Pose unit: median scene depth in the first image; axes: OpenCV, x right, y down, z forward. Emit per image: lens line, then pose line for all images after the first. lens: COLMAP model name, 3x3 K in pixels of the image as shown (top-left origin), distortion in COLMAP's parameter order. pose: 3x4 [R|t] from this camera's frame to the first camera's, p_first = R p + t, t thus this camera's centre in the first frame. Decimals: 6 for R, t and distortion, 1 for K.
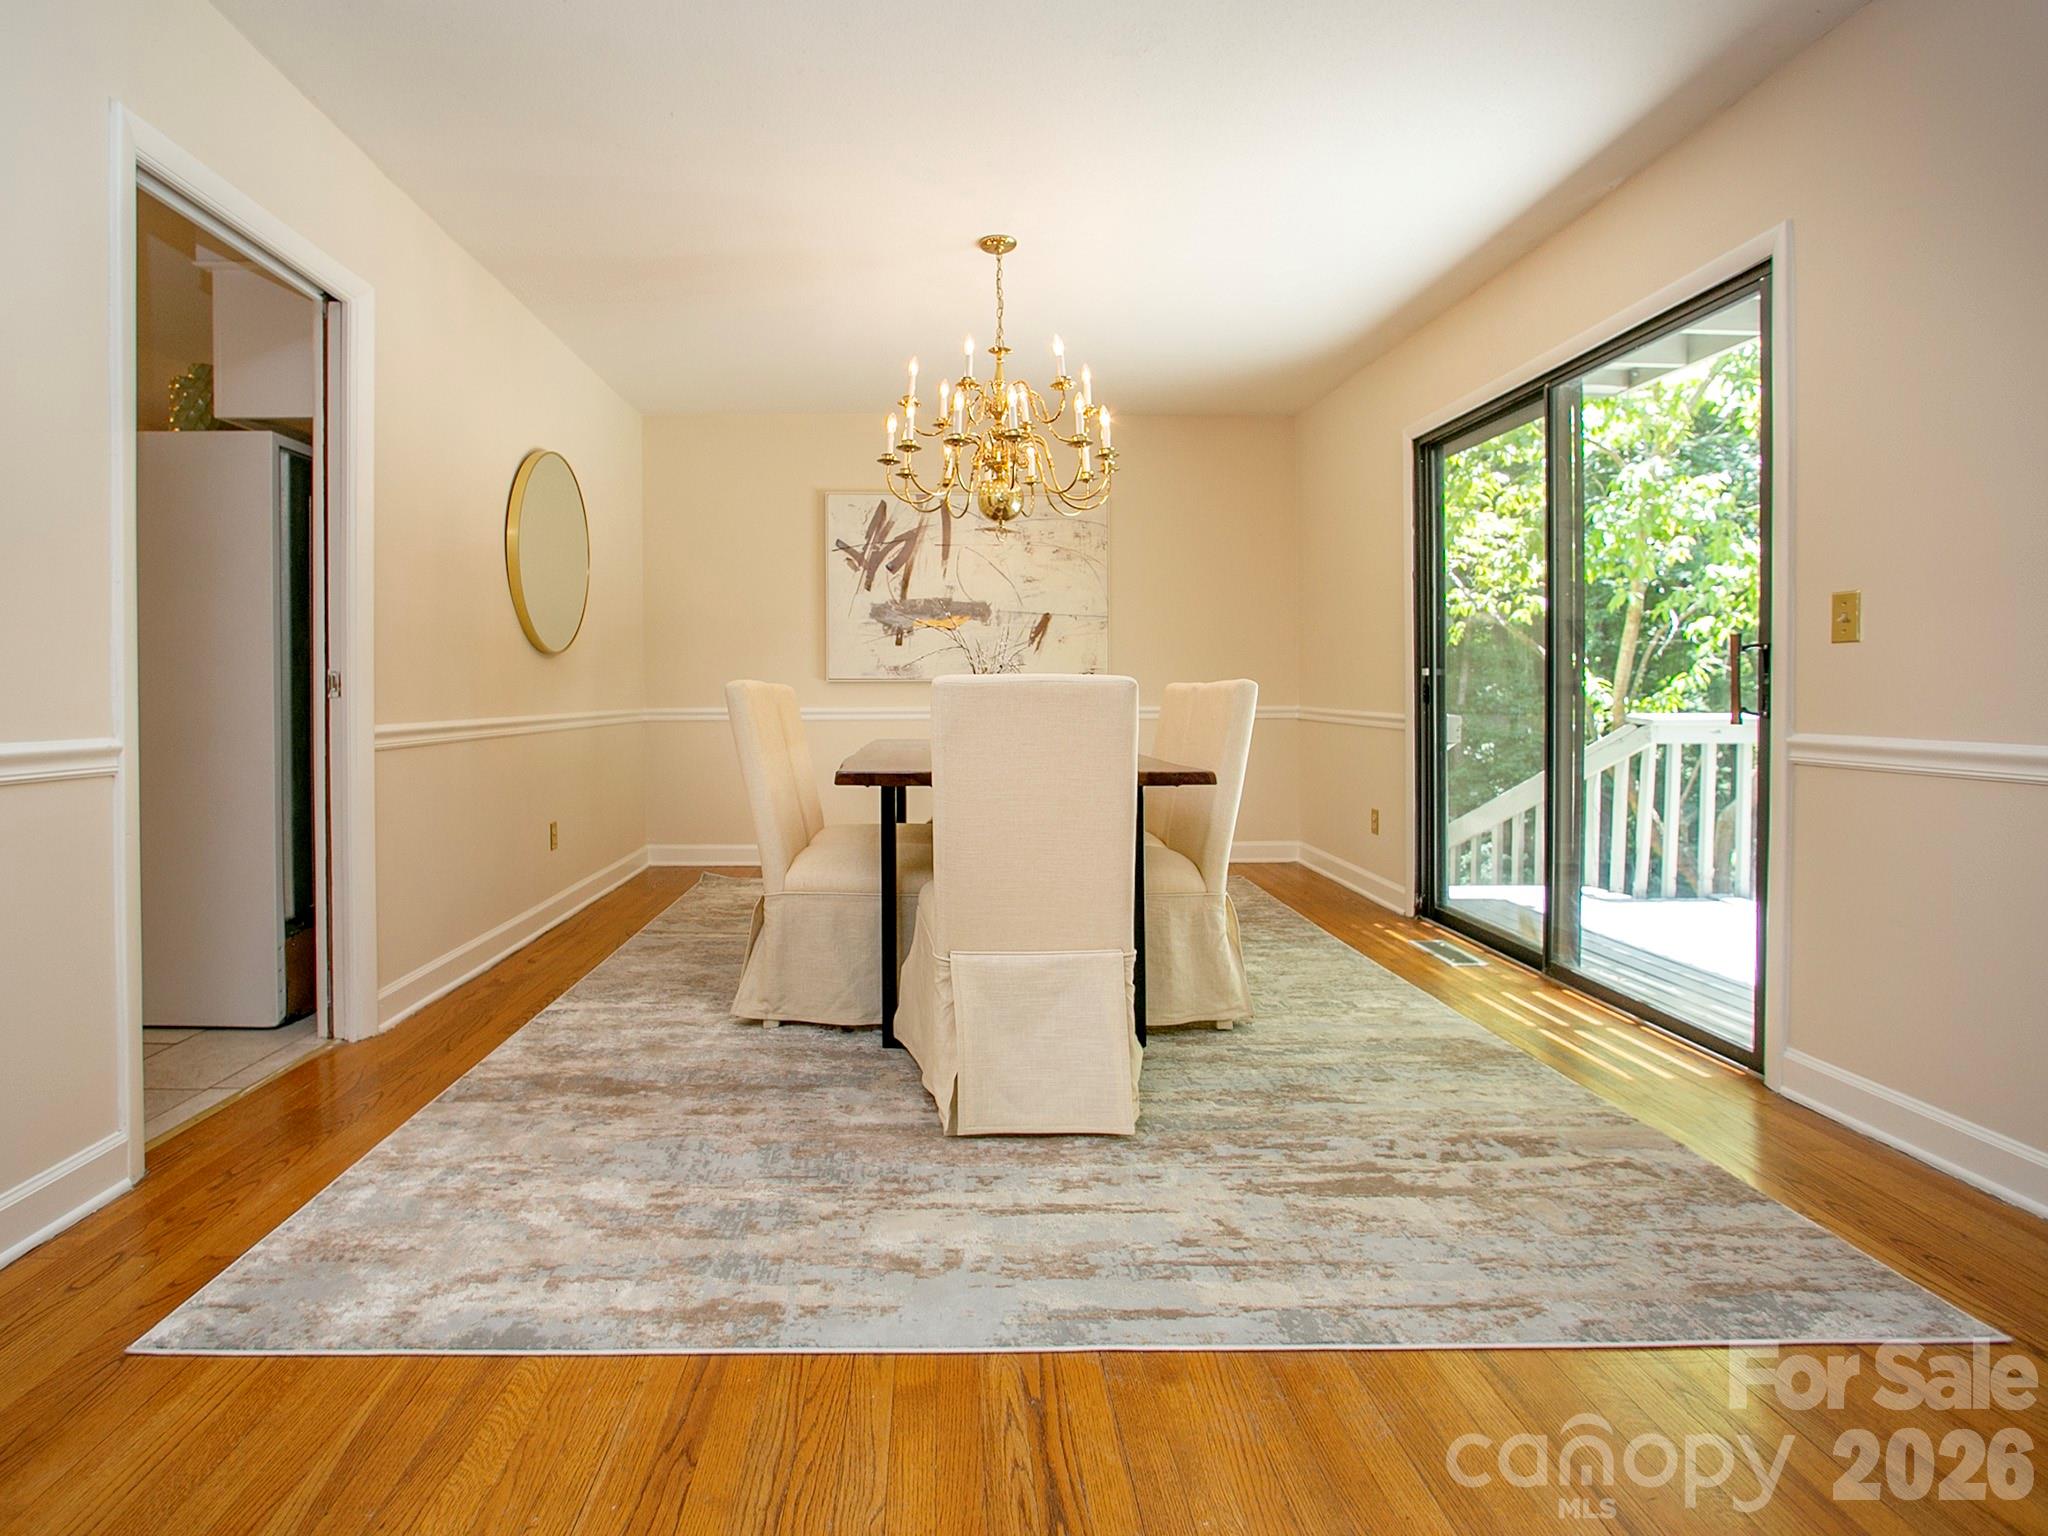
lens RADIAL K [[811.6, 0, 1025.6], [0, 811.6, 671.9], [0, 0, 1]] dist [0.000473, 0.000094]
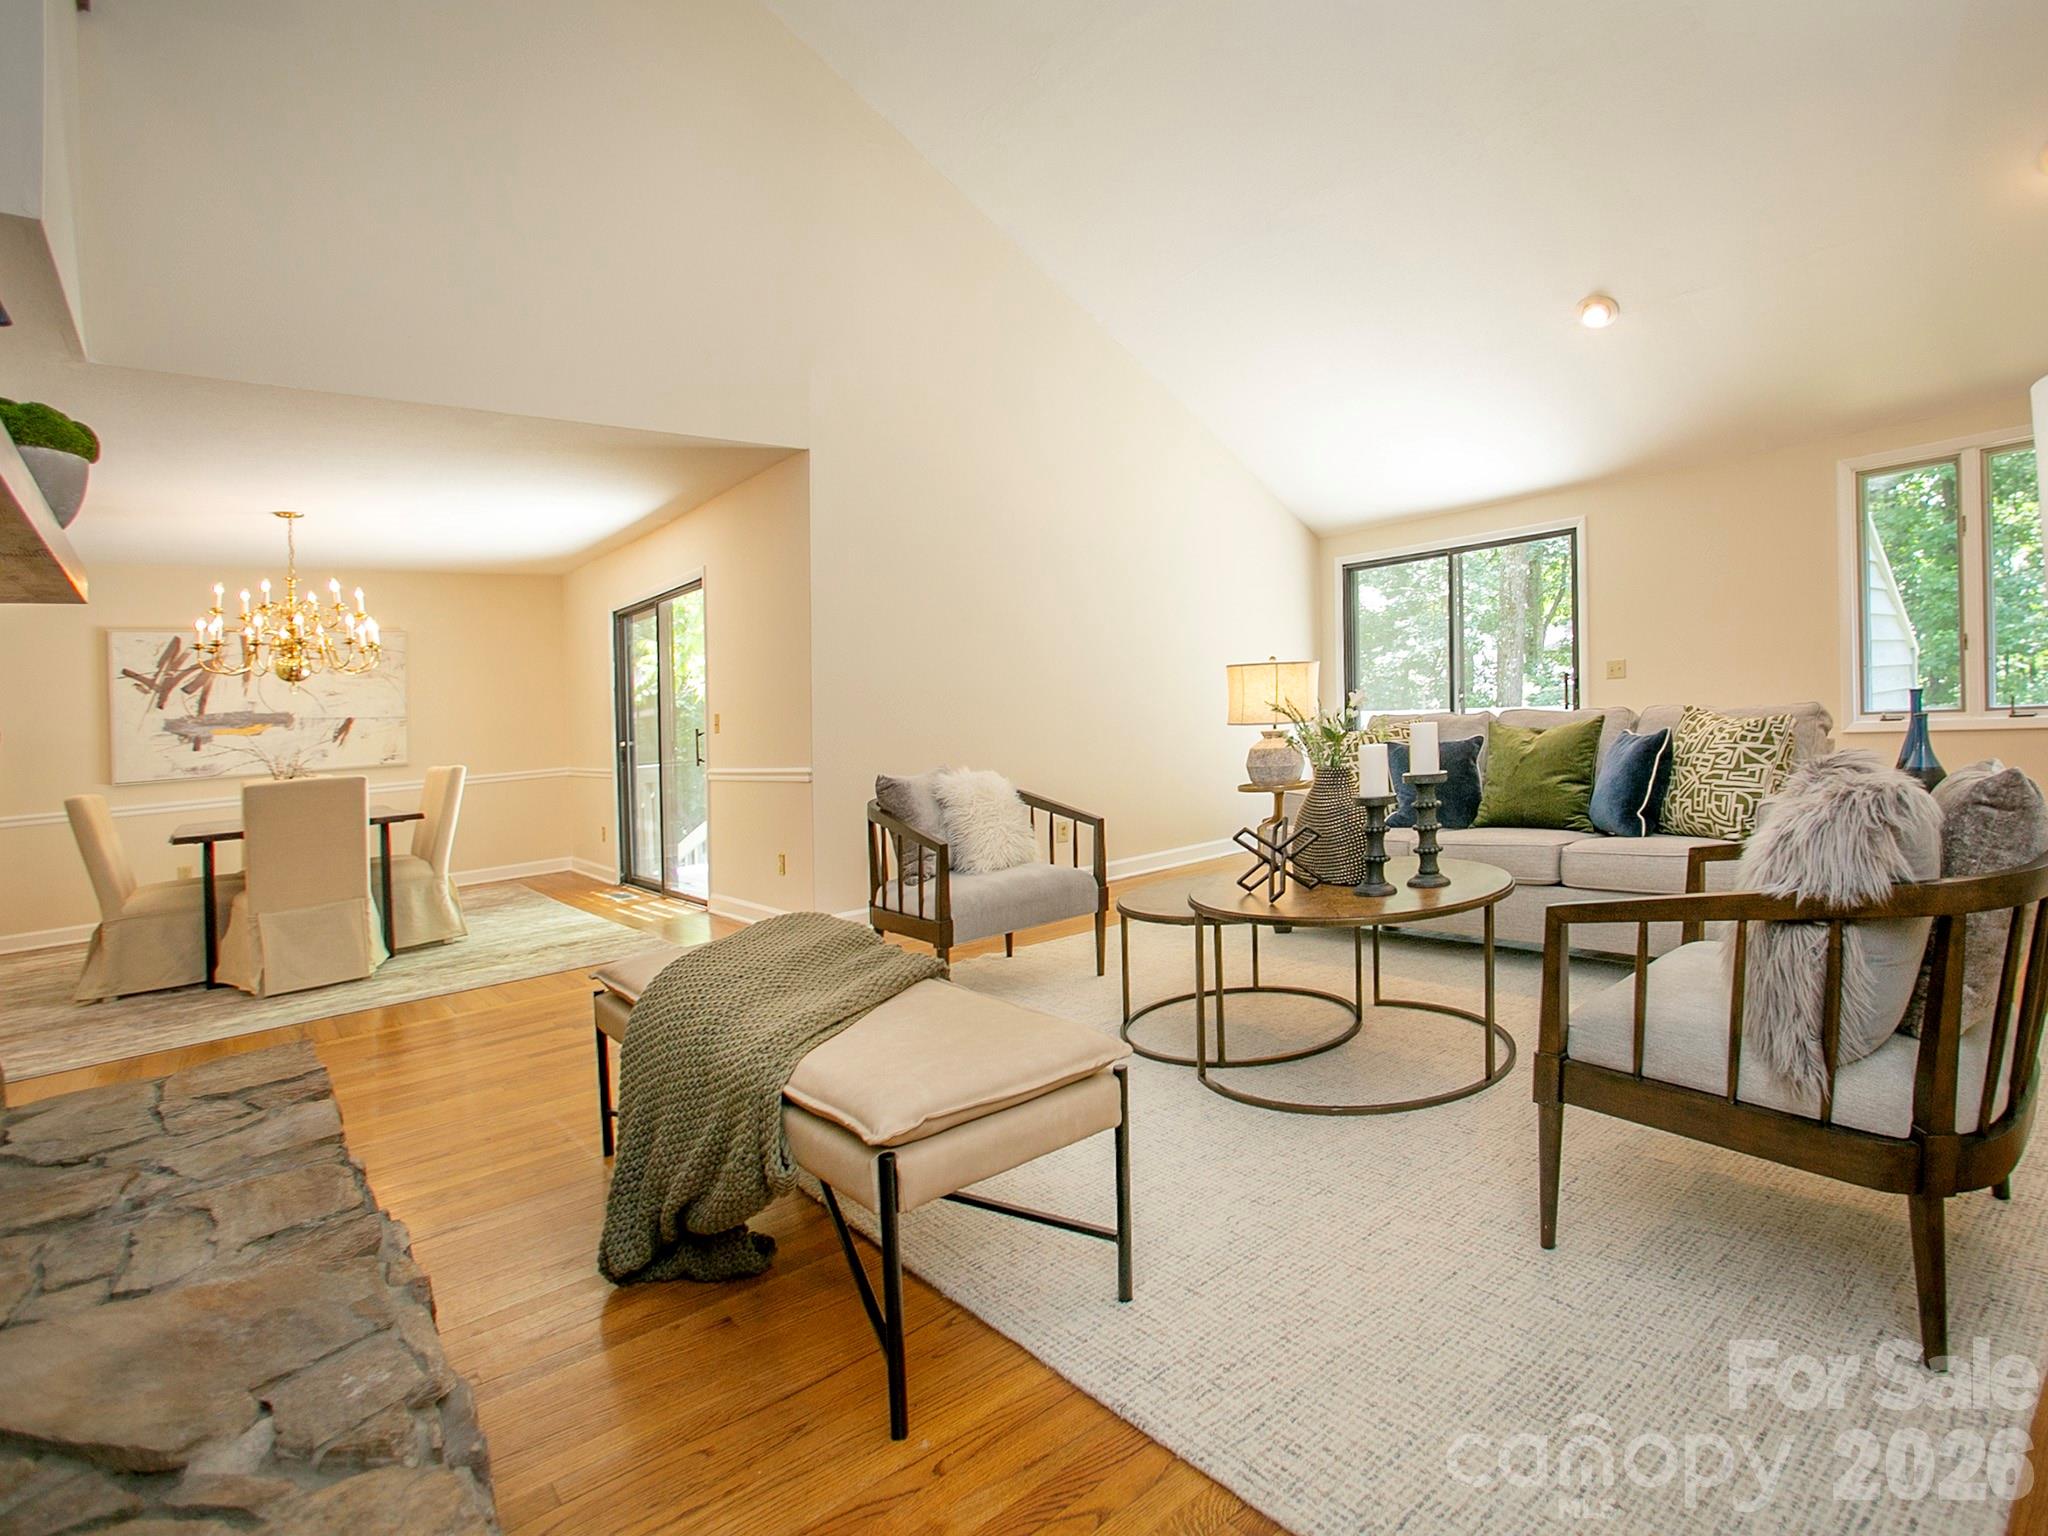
lens RADIAL K [[811.6, 0, 1025.6], [0, 811.6, 671.9], [0, 0, 1]] dist [0.000473, 0.000094]
pose [[0.782930, -0.022320, 0.621709, 0.071676], [0.055322, 0.997895, -0.033842, -0.041564], [-0.619645, 0.060890, 0.782517, -0.801132]]
